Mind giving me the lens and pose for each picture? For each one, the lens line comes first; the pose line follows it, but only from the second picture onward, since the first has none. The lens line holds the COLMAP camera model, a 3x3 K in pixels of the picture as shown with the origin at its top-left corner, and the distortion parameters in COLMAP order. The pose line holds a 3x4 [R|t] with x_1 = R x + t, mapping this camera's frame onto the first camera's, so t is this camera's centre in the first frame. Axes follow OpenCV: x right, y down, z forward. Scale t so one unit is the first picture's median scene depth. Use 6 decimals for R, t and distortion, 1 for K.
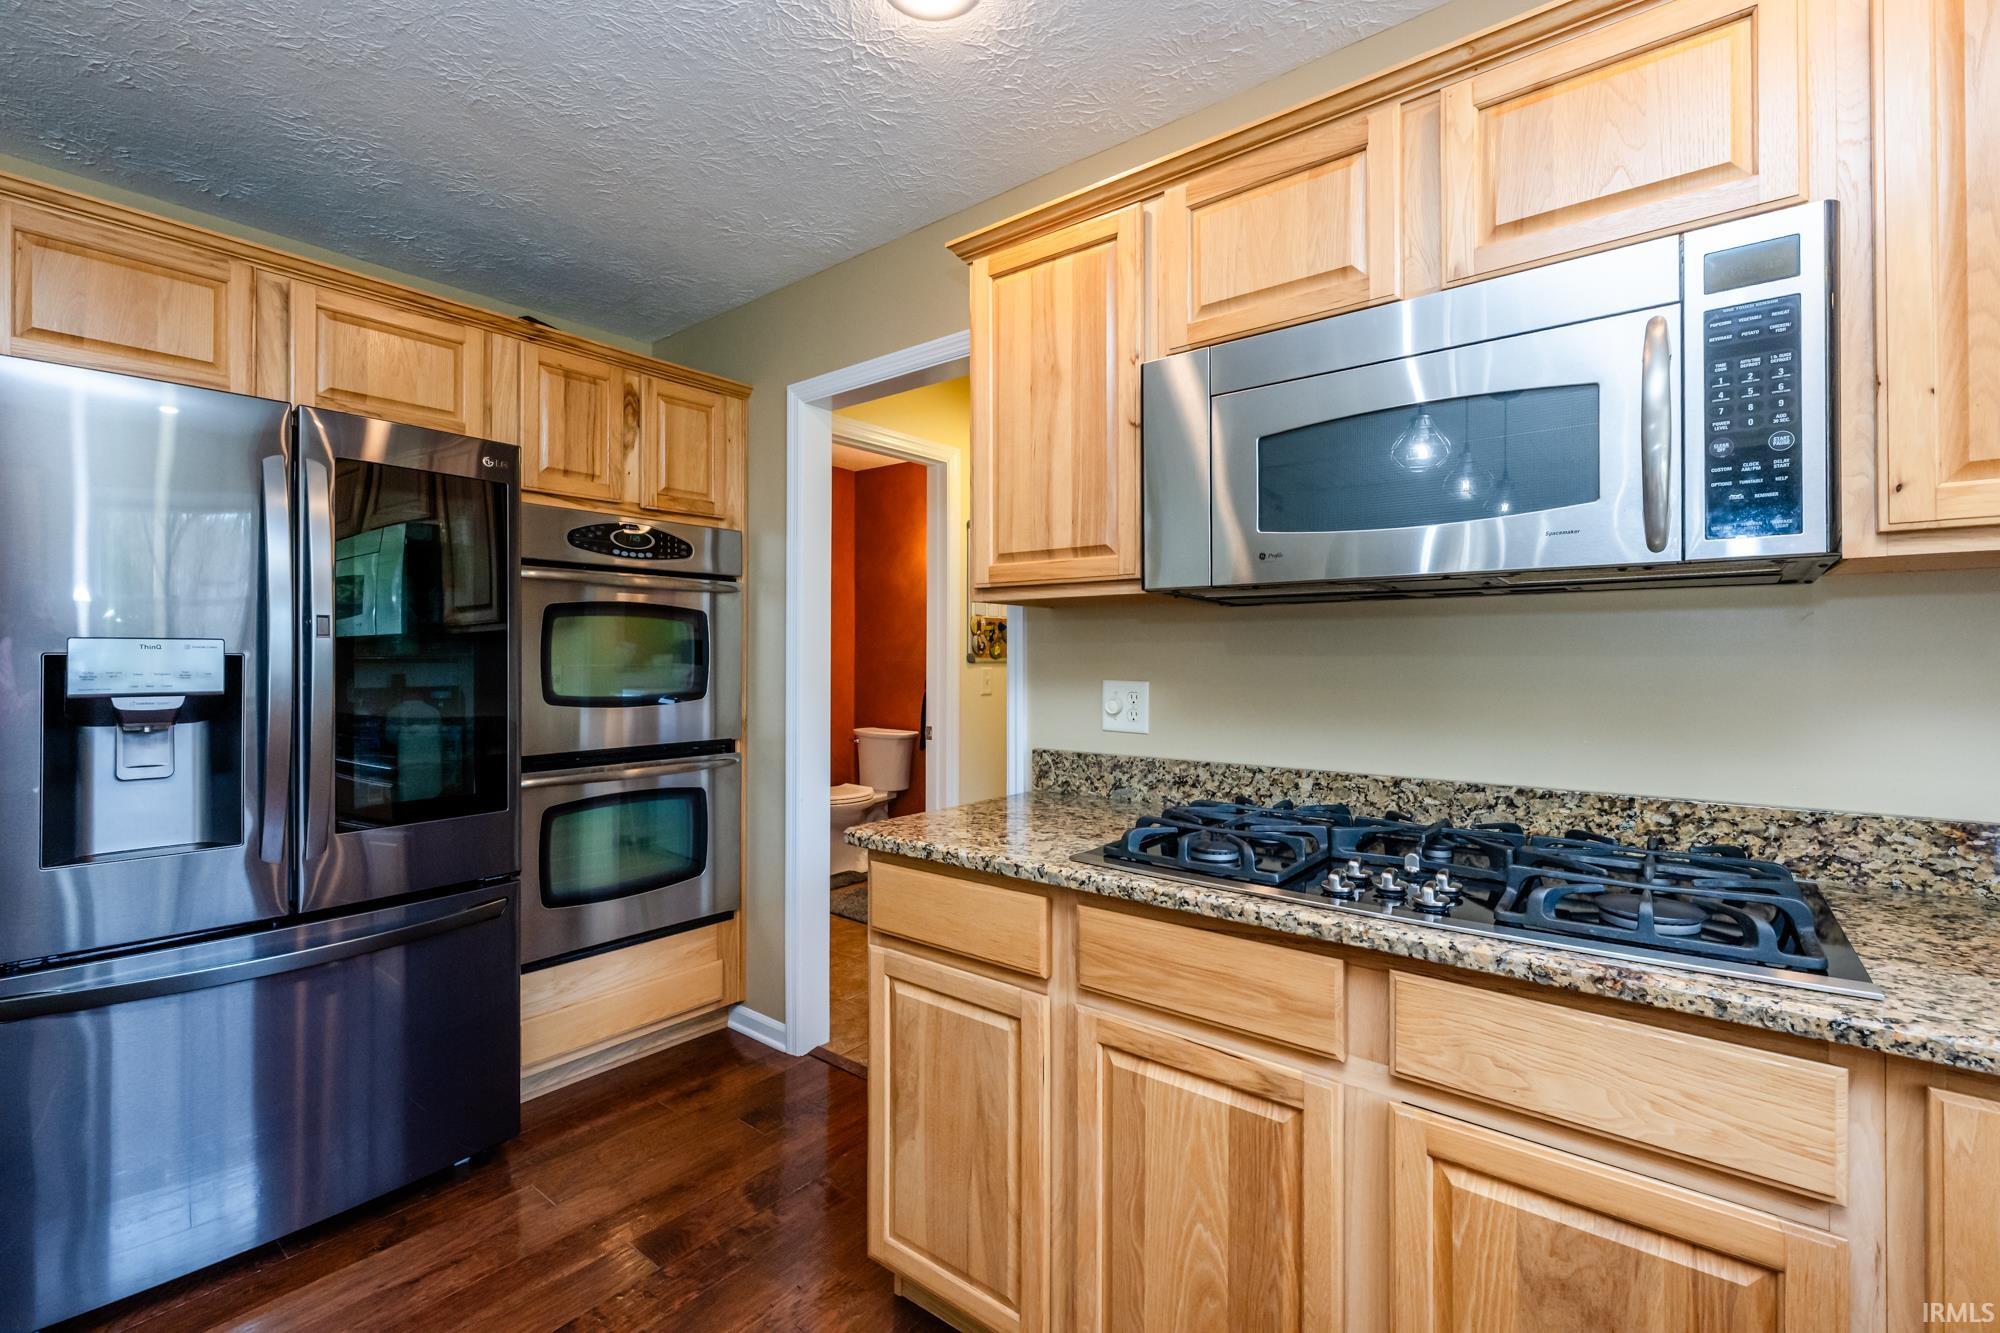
lens RADIAL K [[885.5, 0, 998.9], [0, 885.5, 652.9], [0, 0, 1]] dist [0.002619, 0.000117]
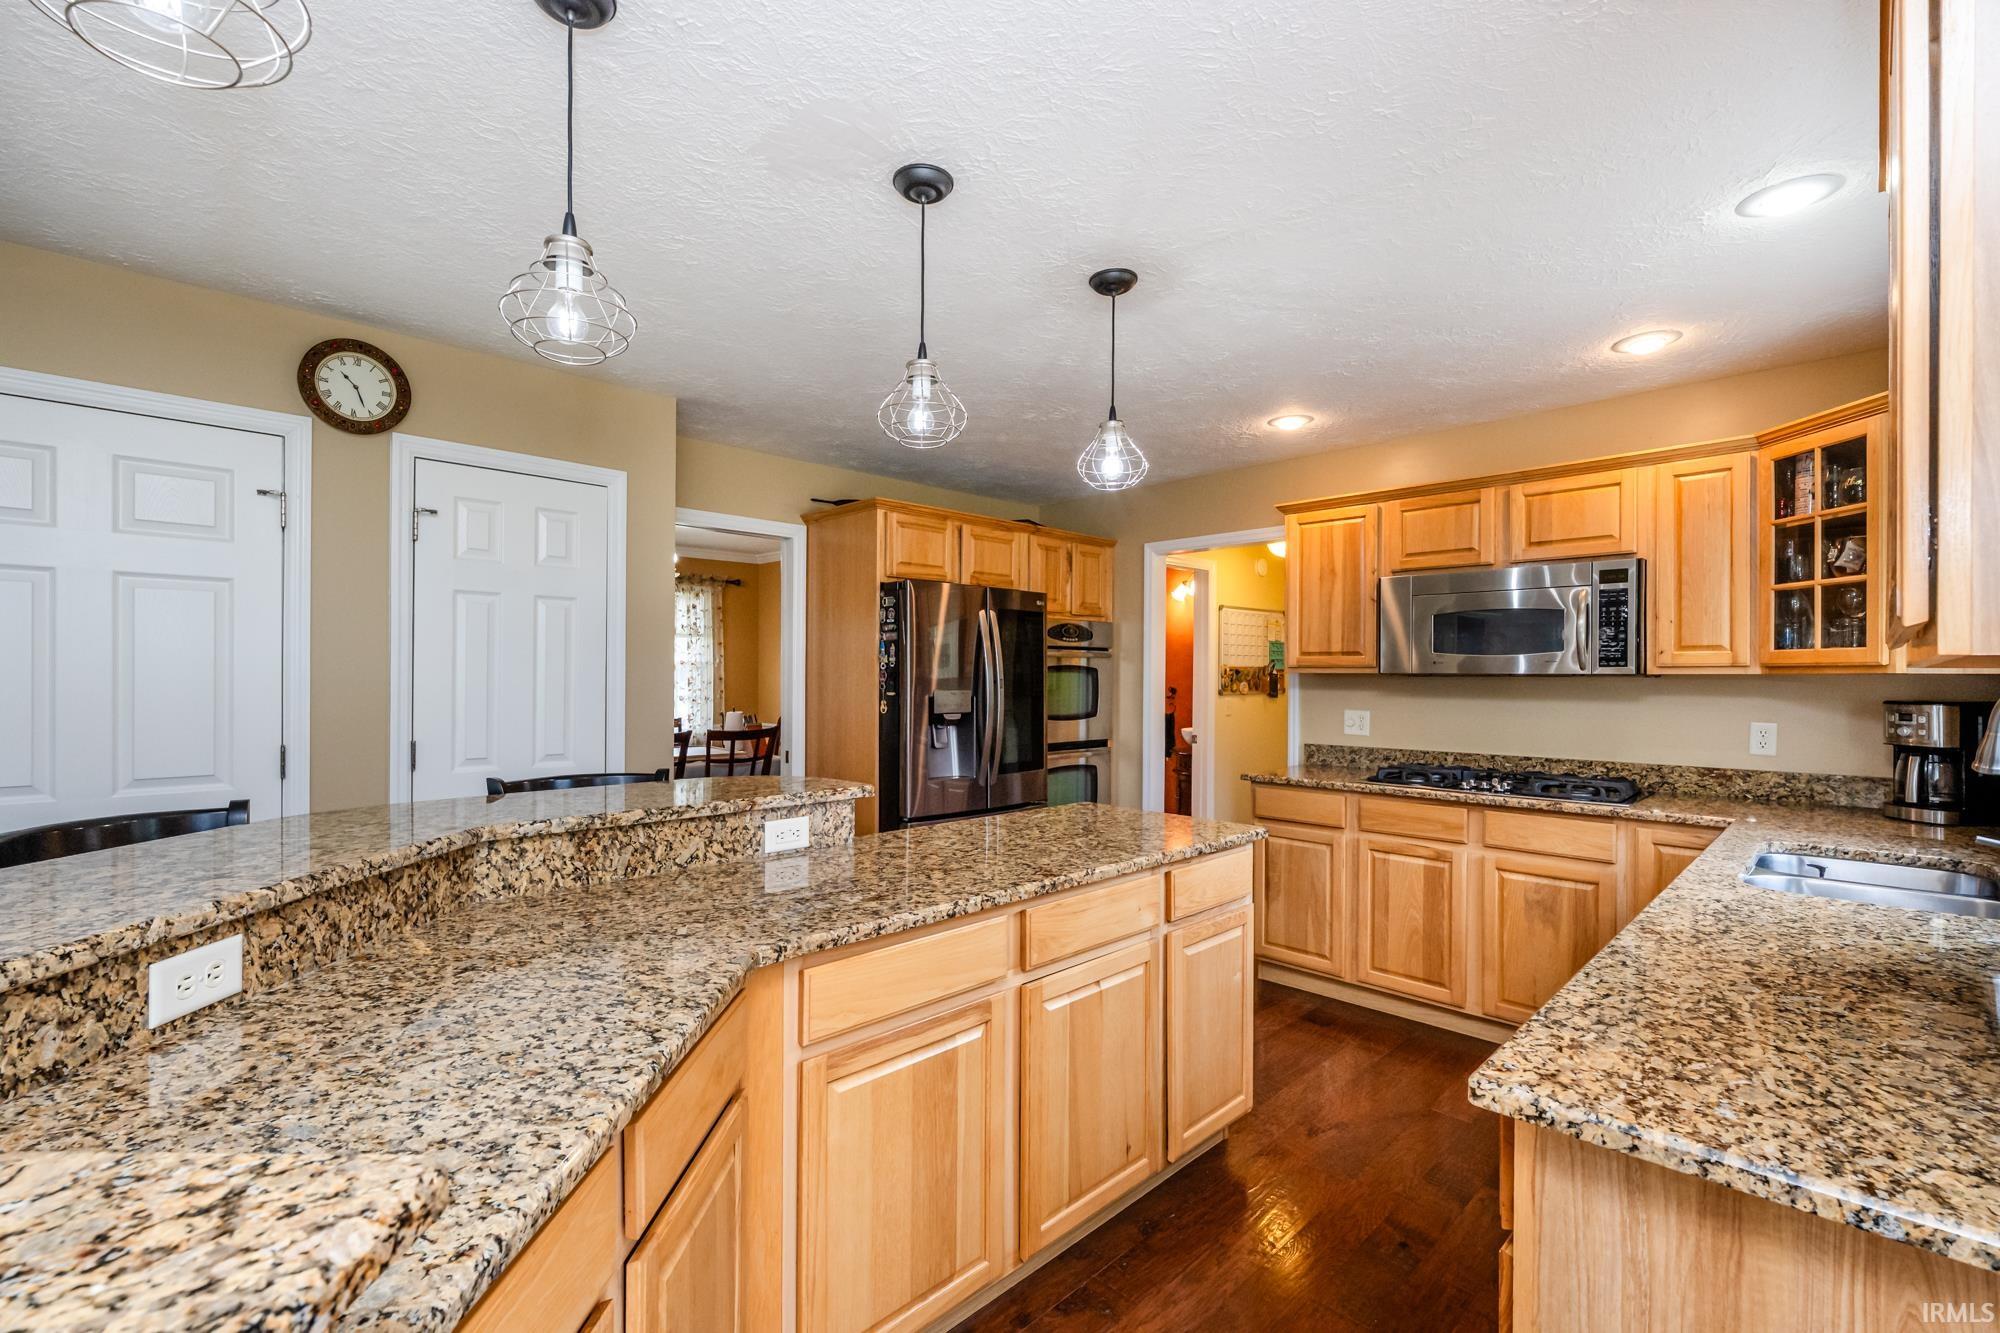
lens RADIAL K [[885.5, 0, 997.9], [0, 885.5, 679.1], [0, 0, 1]] dist [0.002619, 0.000117]
pose [[0.993019, 0.005239, -0.117841, -0.618527], [-0.004191, 0.999949, 0.009136, -0.078712], [0.117883, -0.008578, 0.992990, -1.595333]]
